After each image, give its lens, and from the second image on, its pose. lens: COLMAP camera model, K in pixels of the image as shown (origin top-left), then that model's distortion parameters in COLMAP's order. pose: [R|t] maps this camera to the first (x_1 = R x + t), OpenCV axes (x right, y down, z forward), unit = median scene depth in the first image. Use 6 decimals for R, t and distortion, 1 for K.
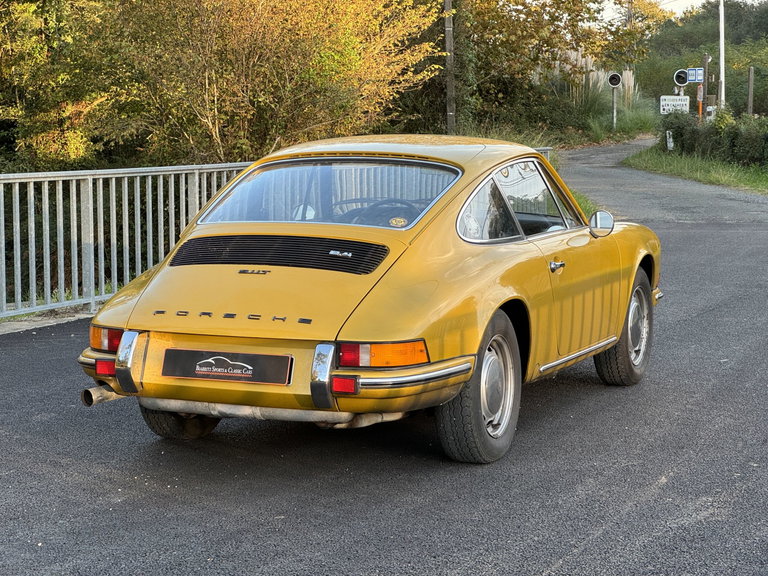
lens RADIAL K [[1683.2, 0, 377.3], [0, 1683.2, 270.3], [0, 0, 1]] dist [0.181023, 0.289726]
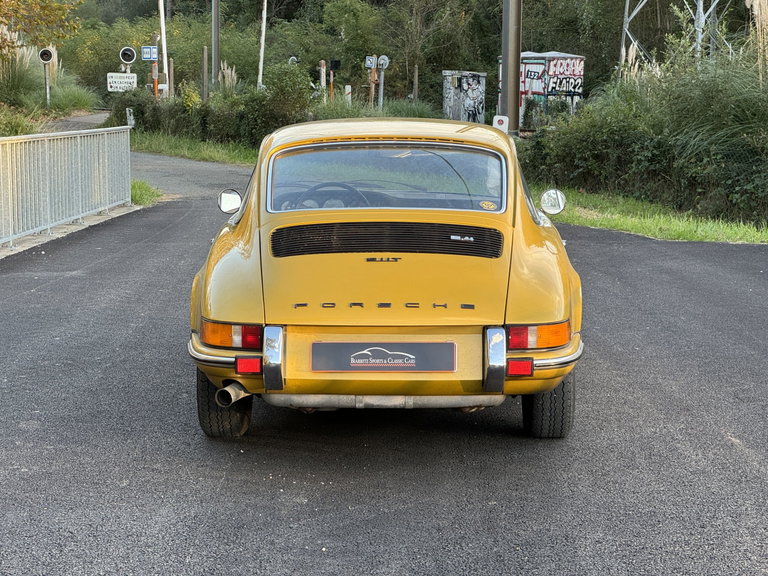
lens RADIAL K [[1683.2, 0, 377.3], [0, 1683.2, 270.3], [0, 0, 1]] dist [0.181023, 0.289726]
pose [[0.929110, -0.041359, 0.367483, -0.425291], [0.036204, 0.999126, 0.020914, -0.013263], [-0.368027, -0.006127, 0.929795, 0.082674]]
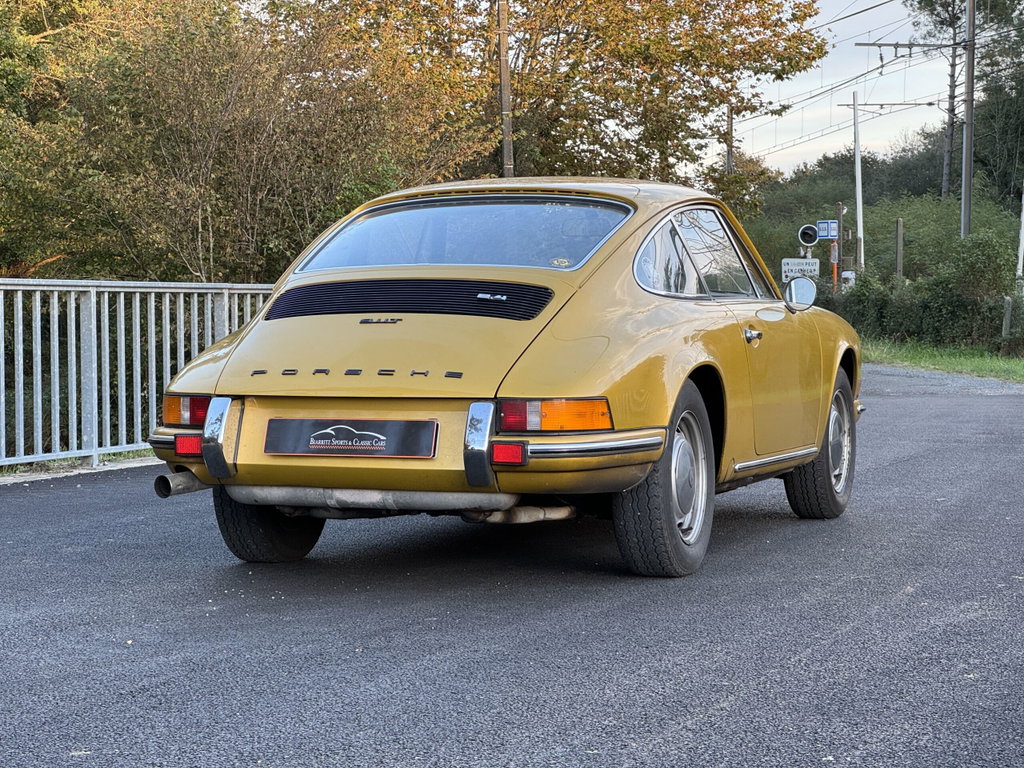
lens RADIAL K [[2244.2, 0, 503.1], [0, 2244.2, 360.3], [0, 0, 1]] dist [0.181023, 0.289726]
pose [[0.998772, -0.006464, 0.049116, -0.065516], [0.009850, 0.997567, -0.069022, 0.087610], [-0.048550, 0.069421, 0.996405, -0.025335]]
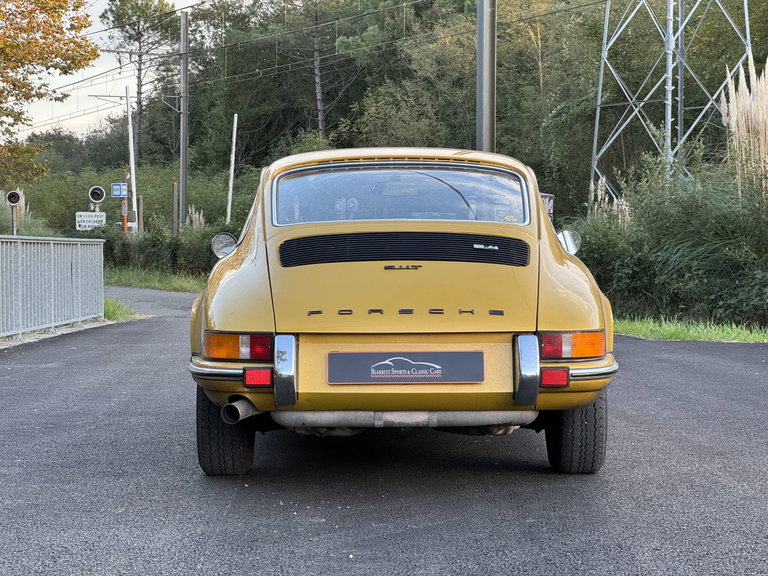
lens RADIAL K [[1683.2, 0, 377.3], [0, 1683.2, 270.3], [0, 0, 1]] dist [0.181023, 0.289726]
pose [[0.920963, -0.011686, 0.389475, -0.426516], [0.042421, 0.996616, -0.070408, 0.063906], [-0.387334, 0.081365, 0.918342, 0.164625]]
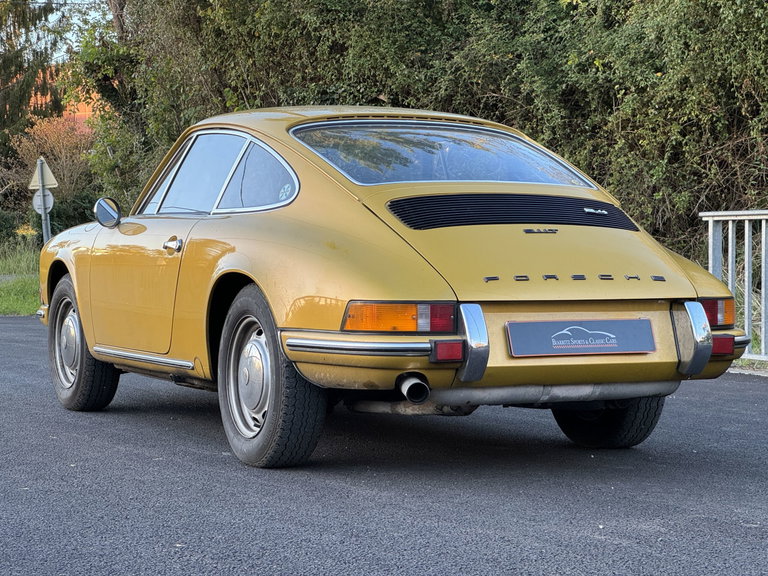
lens RADIAL K [[1683.2, 0, 377.3], [0, 1683.2, 270.3], [0, 0, 1]] dist [0.181023, 0.289726]
pose [[0.658470, -0.014427, 0.752469, -0.741224], [0.069338, 0.996727, -0.041566, 0.048465], [-0.749406, 0.079545, 0.657315, 0.490959]]
